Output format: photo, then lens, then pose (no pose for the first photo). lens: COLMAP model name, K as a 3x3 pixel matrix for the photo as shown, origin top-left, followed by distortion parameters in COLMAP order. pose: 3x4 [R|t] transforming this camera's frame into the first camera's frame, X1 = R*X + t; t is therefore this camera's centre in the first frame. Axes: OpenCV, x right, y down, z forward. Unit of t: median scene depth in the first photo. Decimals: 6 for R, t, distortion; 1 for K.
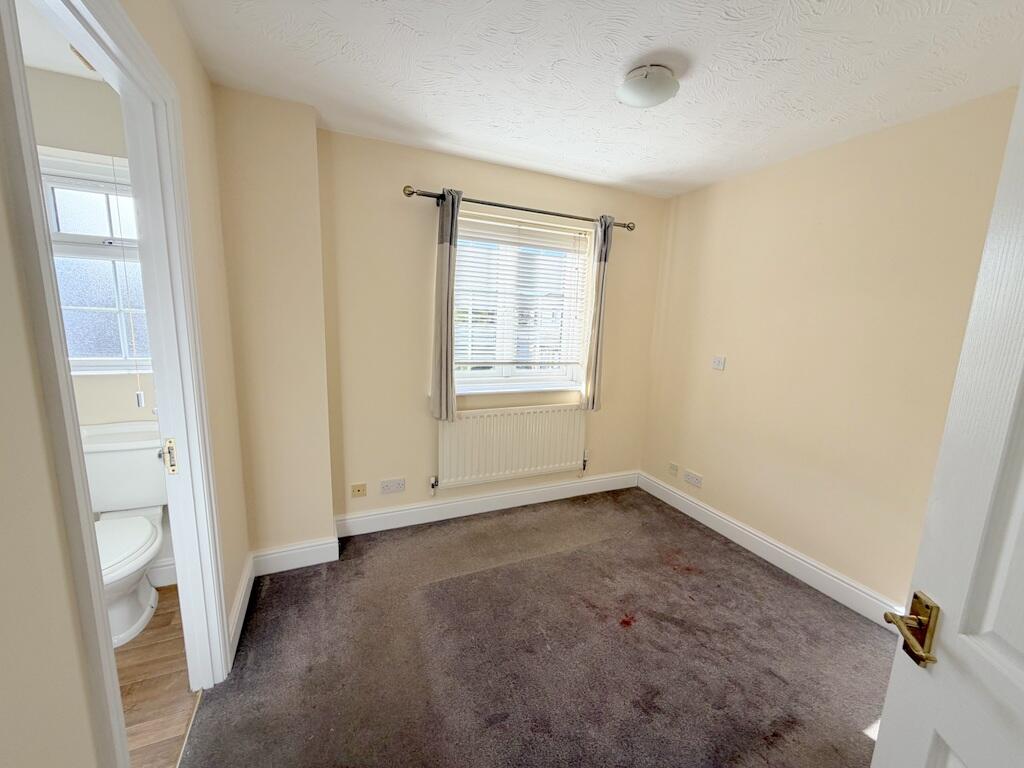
lens RADIAL K [[408.9, 0, 510.1], [0, 408.9, 384.8], [0, 0, 1]] dist [0.000087, -0.000063]
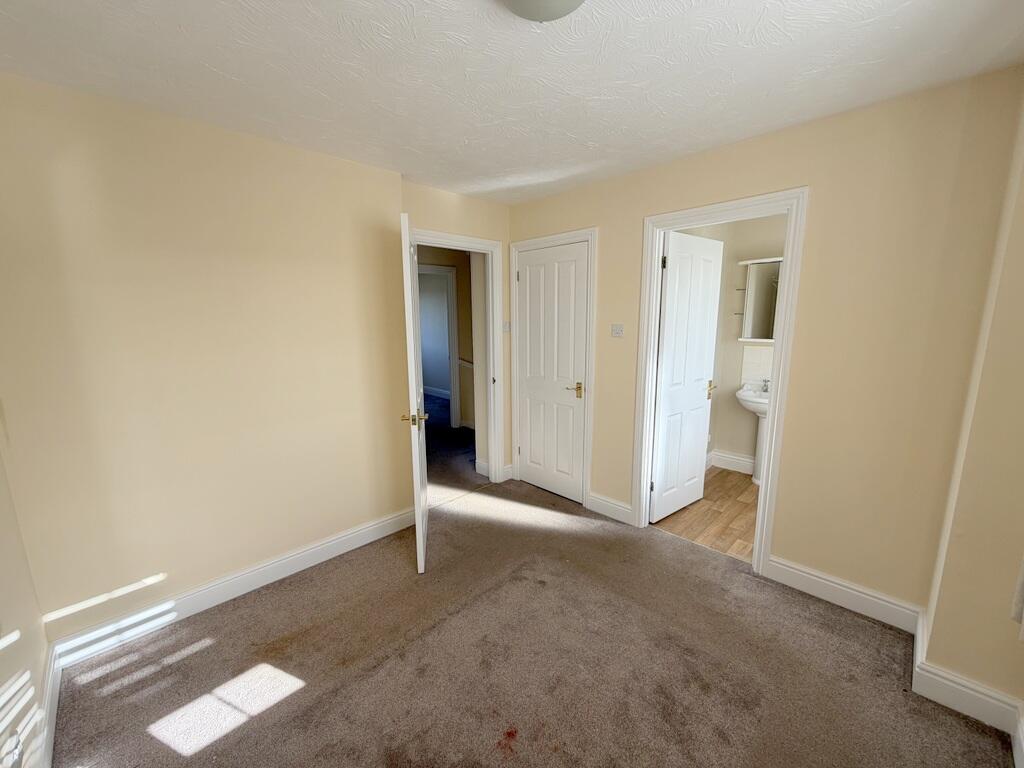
lens RADIAL K [[408.9, 0, 510.1], [0, 408.9, 384.8], [0, 0, 1]] dist [0.000087, -0.000063]
pose [[-0.931728, 0.032930, -0.361660, 0.382929], [-0.088307, 0.945444, 0.313587, -0.182871], [0.352256, 0.324115, -0.877989, 1.062502]]
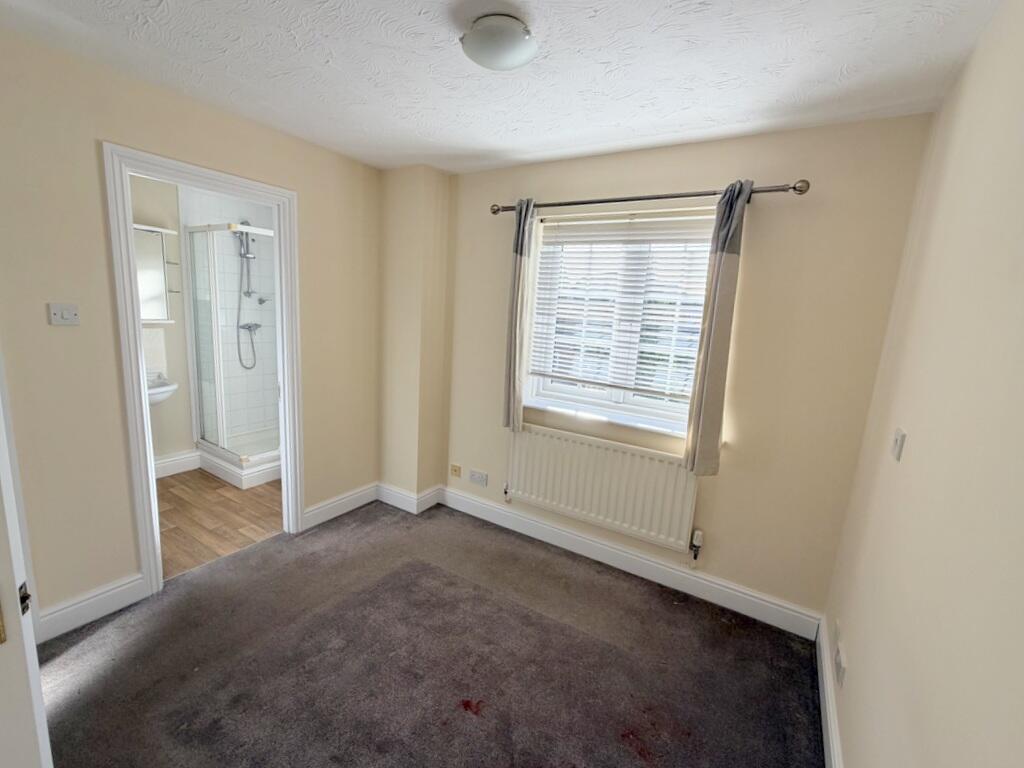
lens RADIAL K [[432.3, 0, 506.5], [0, 432.3, 384.8], [0, 0, 1]] dist [-0.001304, -0.000142]
pose [[0.560664, 0.137353, -0.816572, 0.675328], [-0.183052, 0.982307, 0.039545, -0.057022], [0.807557, 0.127304, 0.575887, 0.366268]]
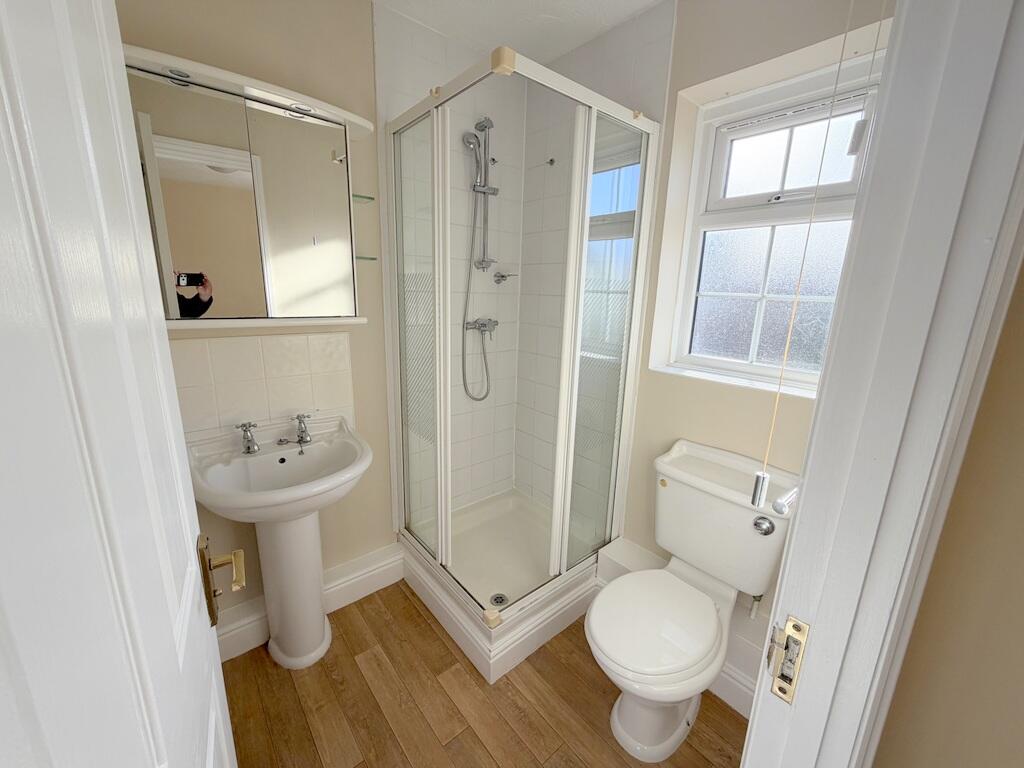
lens RADIAL K [[408.9, 0, 510.1], [0, 408.9, 384.8], [0, 0, 1]] dist [0.000087, -0.000063]
pose [[0.279277, 0.186964, -0.941833, -0.303797], [-0.185354, 0.972909, 0.138171, -0.039127], [0.942151, 0.135984, 0.306366, 0.312151]]
